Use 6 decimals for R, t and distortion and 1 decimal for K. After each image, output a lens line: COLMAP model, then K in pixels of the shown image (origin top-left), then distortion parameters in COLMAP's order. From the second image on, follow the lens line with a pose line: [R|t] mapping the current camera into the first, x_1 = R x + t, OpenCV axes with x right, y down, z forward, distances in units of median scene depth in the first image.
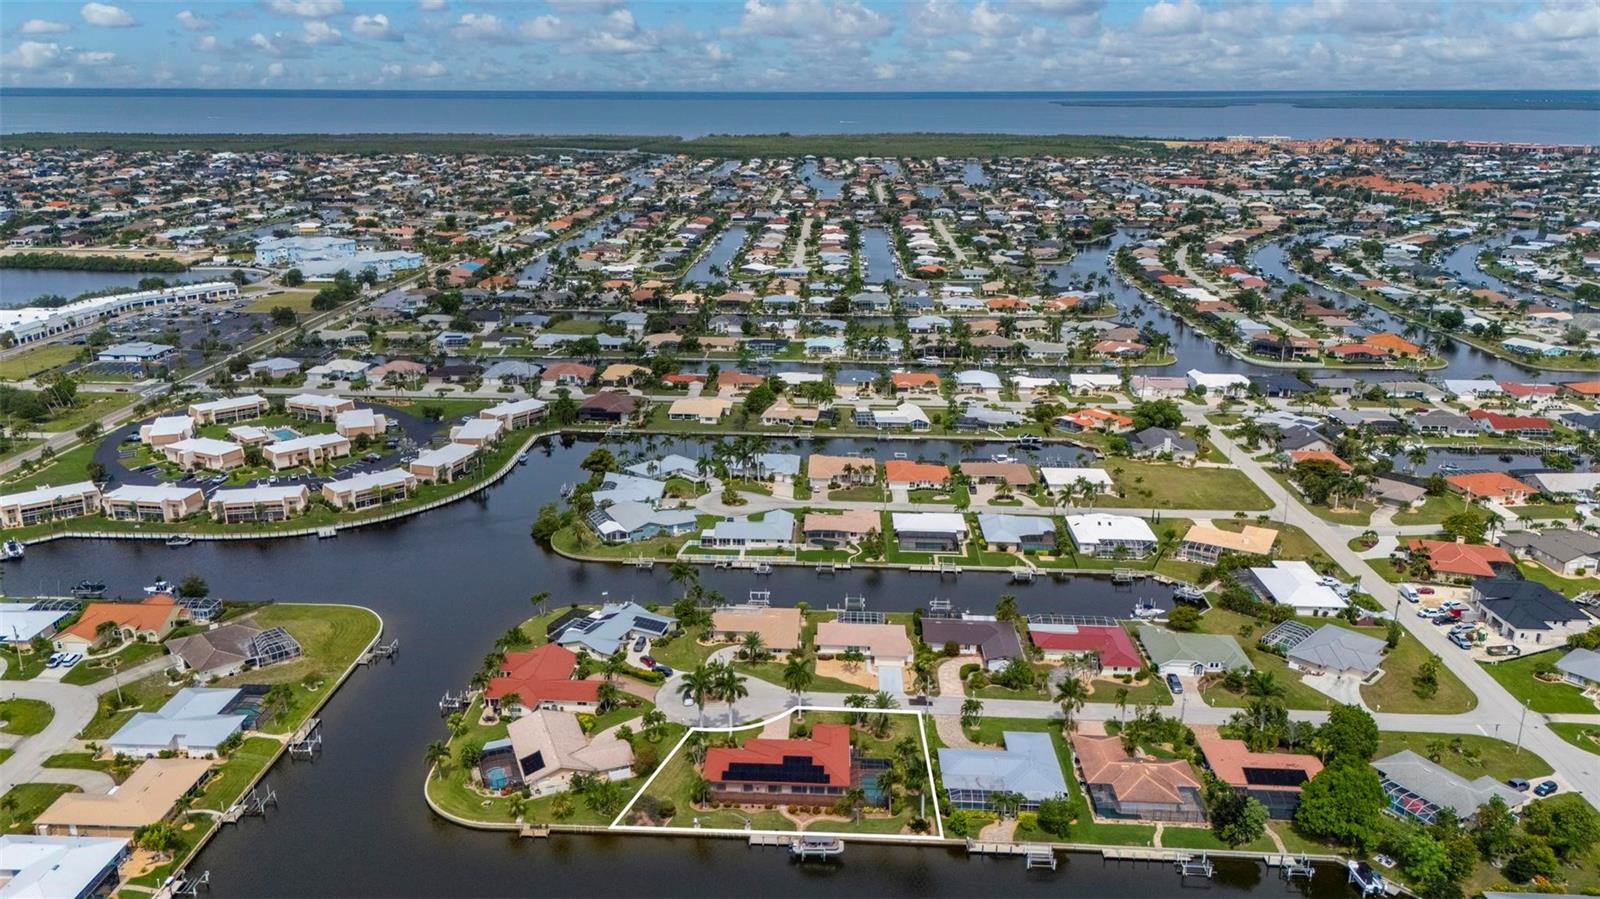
lens RADIAL K [[1186.6, 0, 757.2], [0, 1186.6, 445.5], [0, 0, 1]] dist [0.086157, -0.098999]
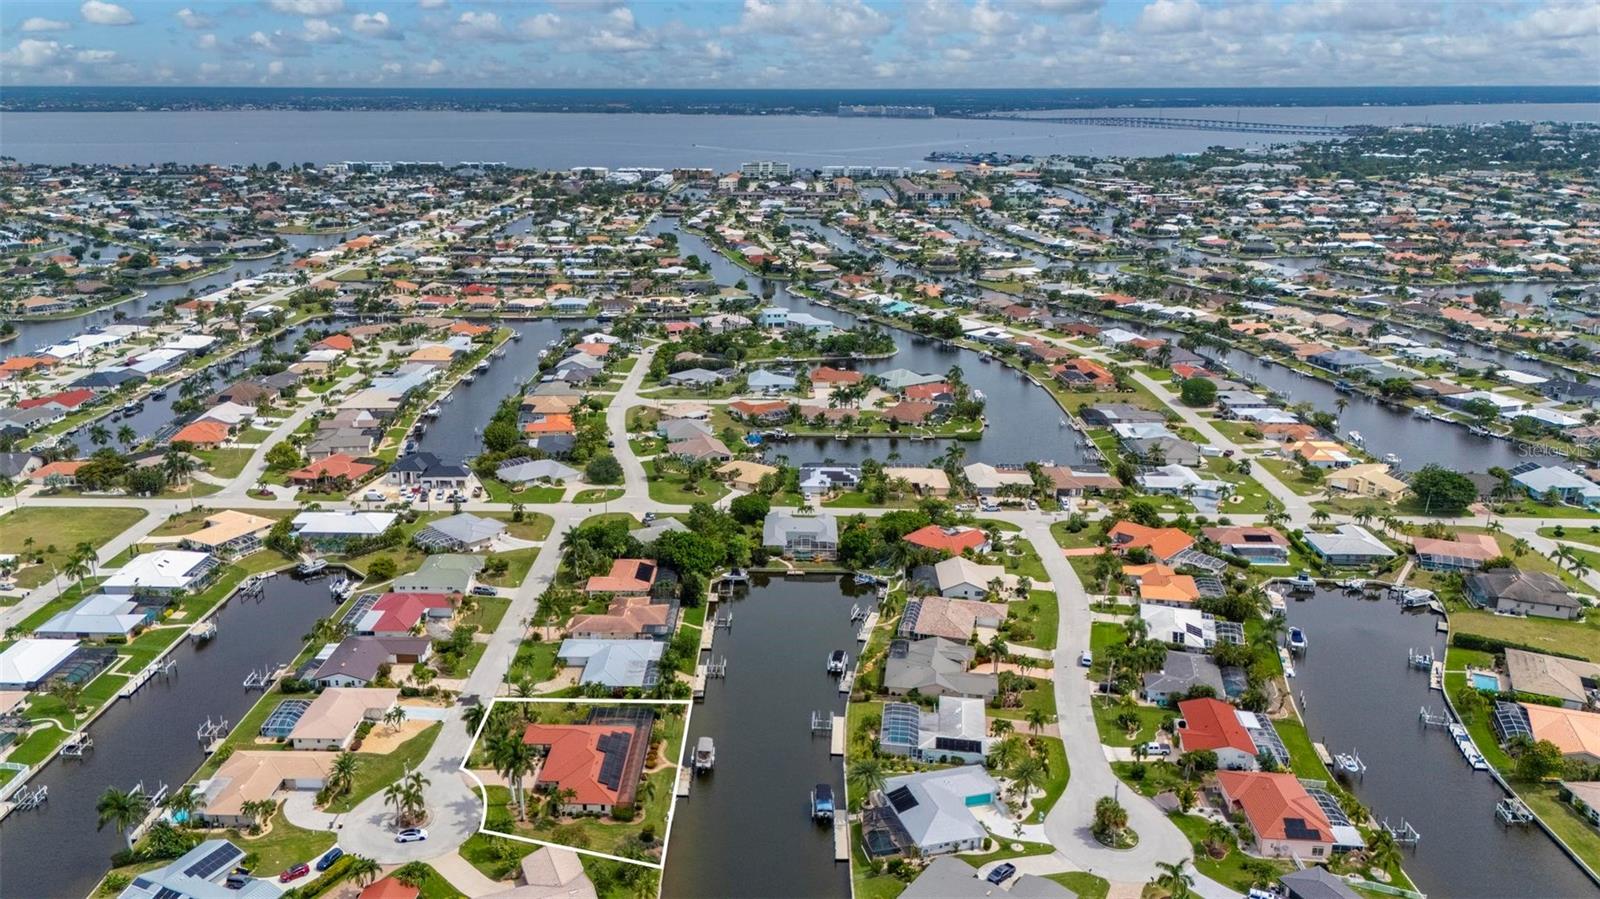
lens RADIAL K [[1207.7, 0, 754.3], [0, 1207.7, 511.2], [0, 0, 1]] dist [0.086190, -0.105941]
pose [[-0.030525, -0.335894, 0.941405, -0.709528], [0.288280, 0.898862, 0.330063, -0.179420], [-0.957060, 0.281463, 0.069394, 0.594760]]
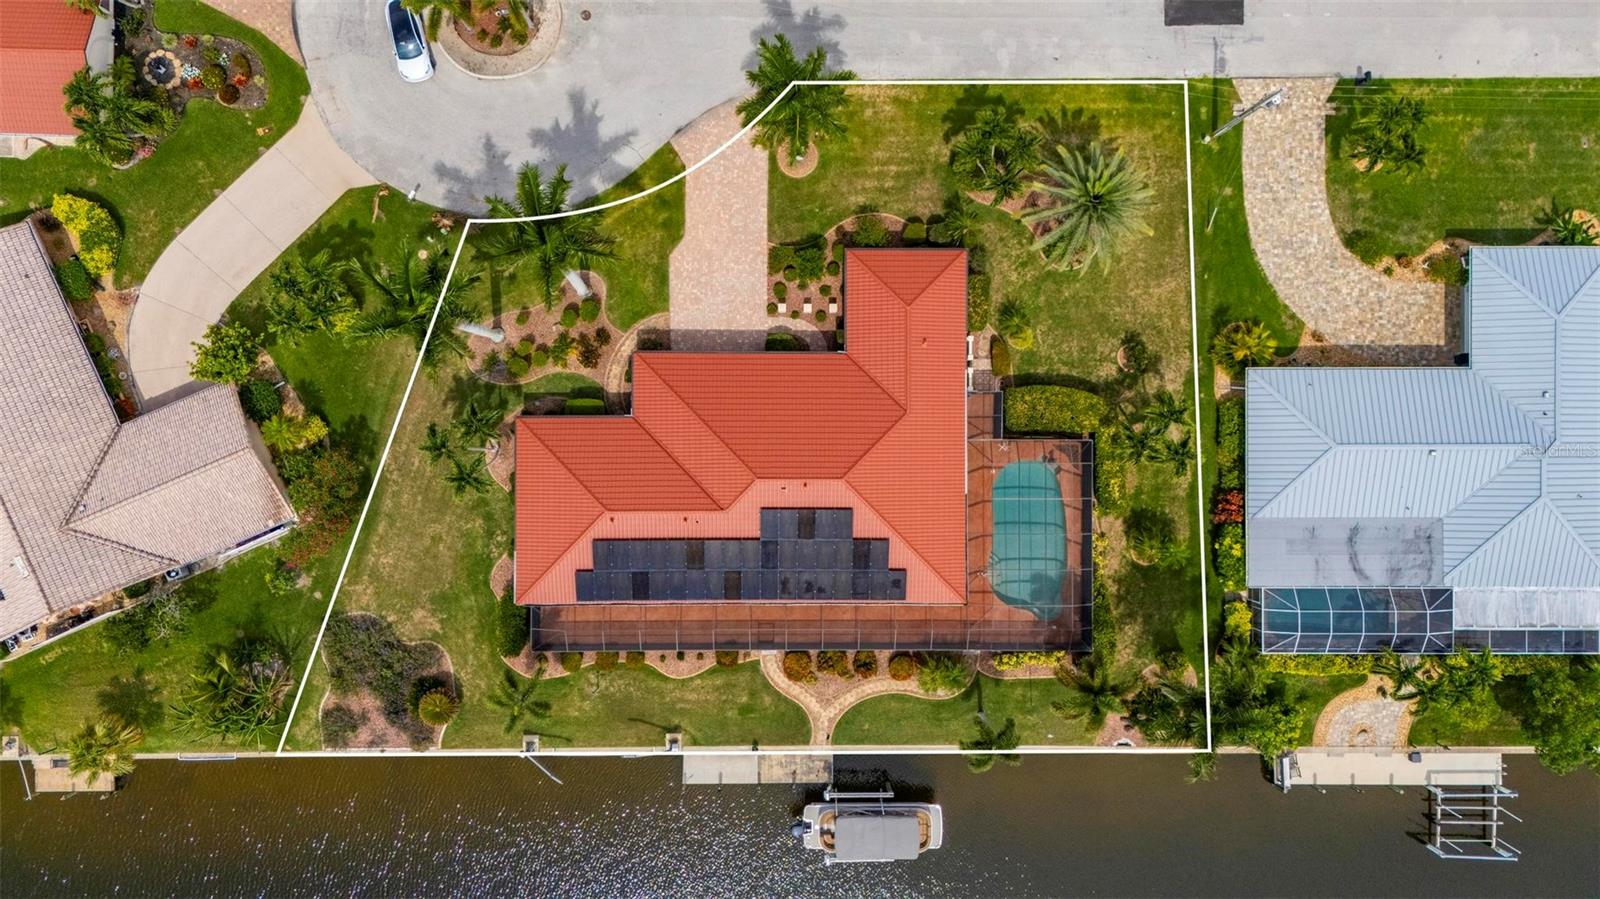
lens RADIAL K [[1168.1, 0, 790.6], [0, 1168.1, 454.9], [0, 0, 1]] dist [0.084306, -0.091736]
pose [[0.997612, -0.067859, 0.012857, 0.021417], [0.006979, 0.284249, 0.958725, -0.031360], [-0.068713, -0.956346, 0.284044, 0.740824]]
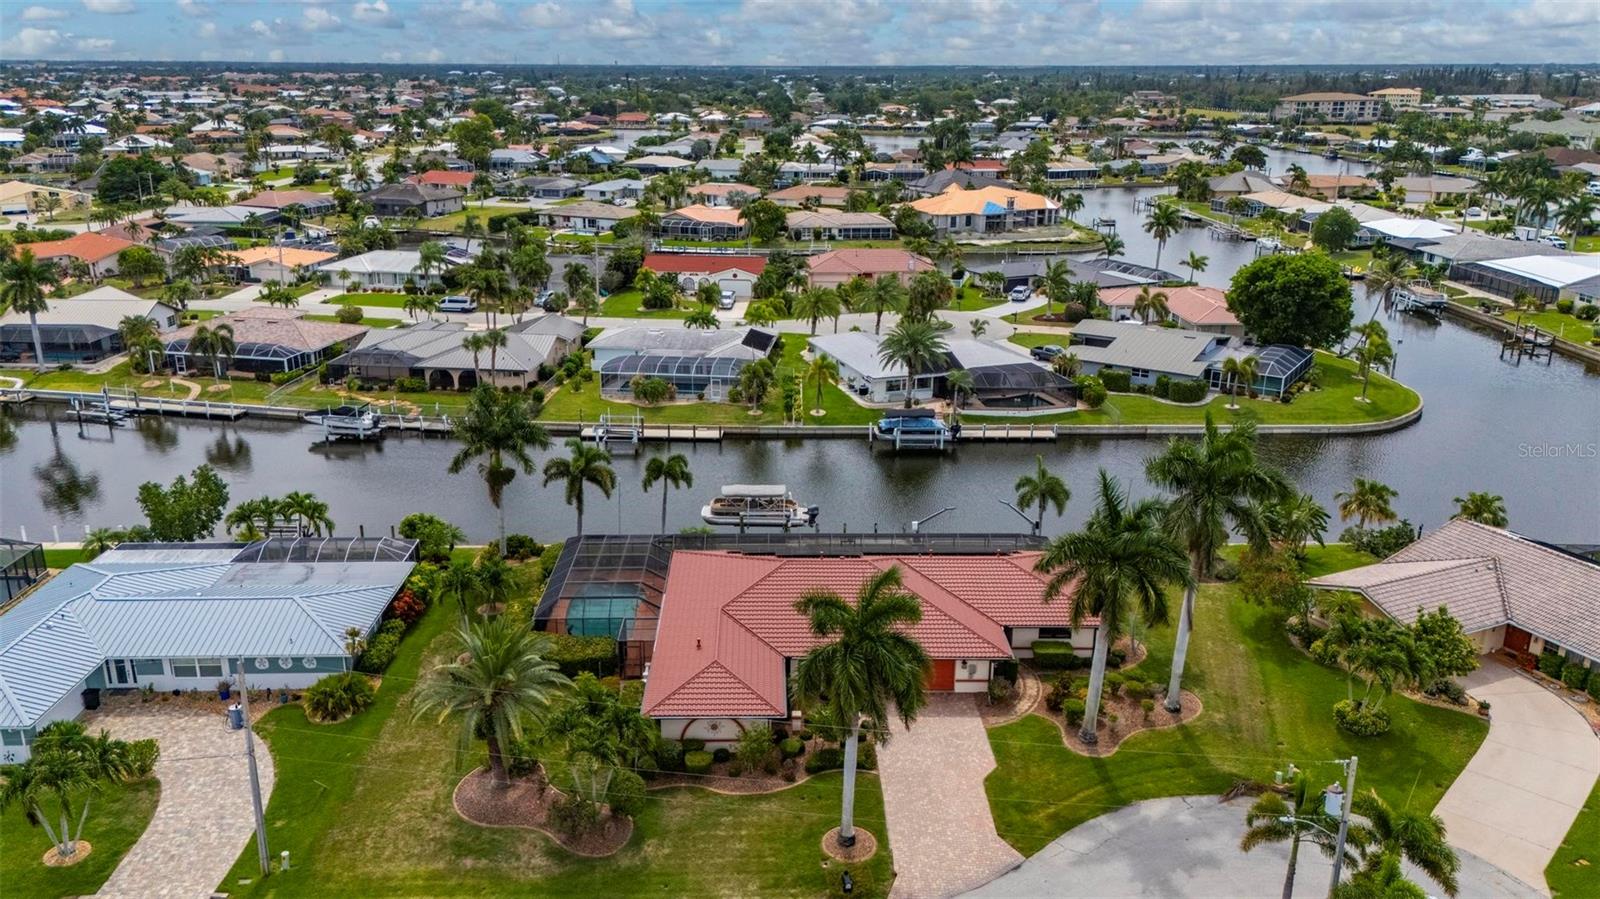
lens RADIAL K [[1168.1, 0, 790.6], [0, 1168.1, 454.9], [0, 0, 1]] dist [0.084306, -0.091736]
pose [[-0.995821, 0.027036, -0.087230, 0.056534], [-0.028516, 0.815358, 0.578254, 0.035351], [0.086757, 0.578325, -0.811180, 1.001843]]
